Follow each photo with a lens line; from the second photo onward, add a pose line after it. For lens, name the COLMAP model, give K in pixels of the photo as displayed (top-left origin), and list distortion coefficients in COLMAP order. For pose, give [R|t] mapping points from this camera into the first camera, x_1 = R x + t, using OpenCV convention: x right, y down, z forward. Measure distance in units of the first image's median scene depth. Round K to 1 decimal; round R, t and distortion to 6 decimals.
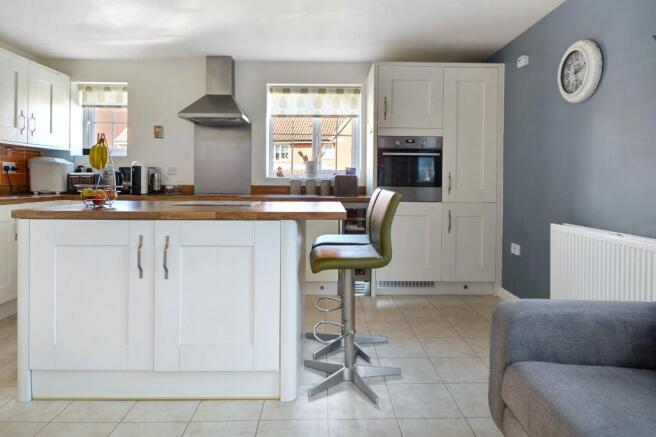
lens RADIAL K [[407.4, 0, 327.8], [0, 407.4, 185.0], [0, 0, 1]] dist [-0.004129, -0.001839]
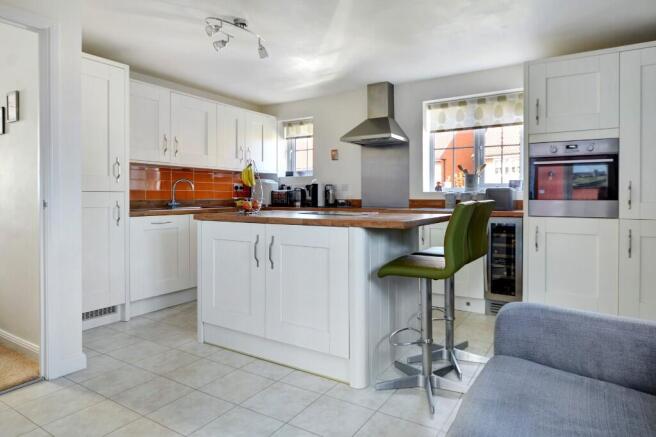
lens RADIAL K [[400.4, 0, 325.7], [0, 400.4, 199.1], [0, 0, 1]] dist [0.000751, -0.000040]
pose [[0.831998, -0.004399, -0.554761, 0.220282], [0.000781, 0.999977, -0.006758, 0.007347], [0.554778, 0.005189, 0.831982, 0.013115]]
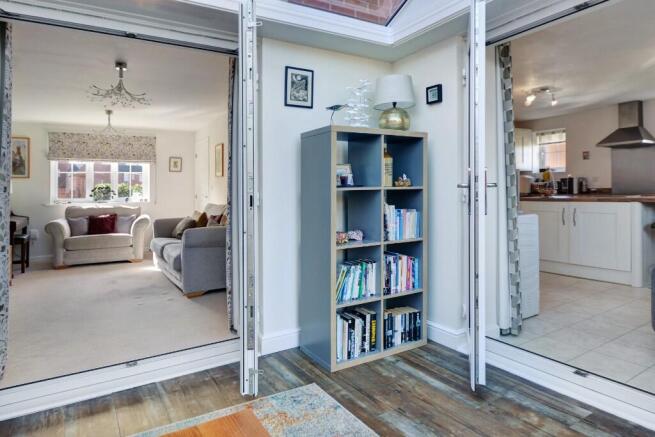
lens RADIAL K [[394.8, 0, 325.0], [0, 394.8, 193.6], [0, 0, 1]] dist [0.006215, 0.001295]
pose [[0.508654, -0.007950, -0.860934, 0.420263], [0.008673, 0.999954, -0.004110, 0.017777], [0.860928, -0.005376, 0.508699, -0.707014]]
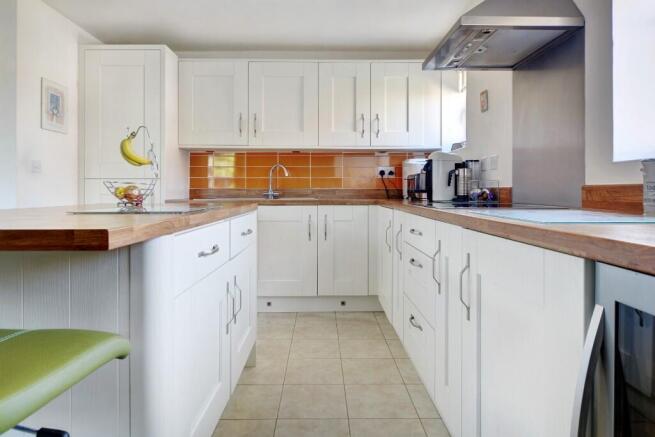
lens RADIAL K [[399.8, 0, 325.2], [0, 399.8, 199.1], [0, 0, 1]] dist [0.000751, -0.000040]
pose [[-0.009172, 0.014943, -0.999846, 0.200841], [-0.009758, 0.999839, 0.015032, 0.010371], [0.999910, 0.009894, -0.009025, 0.798691]]
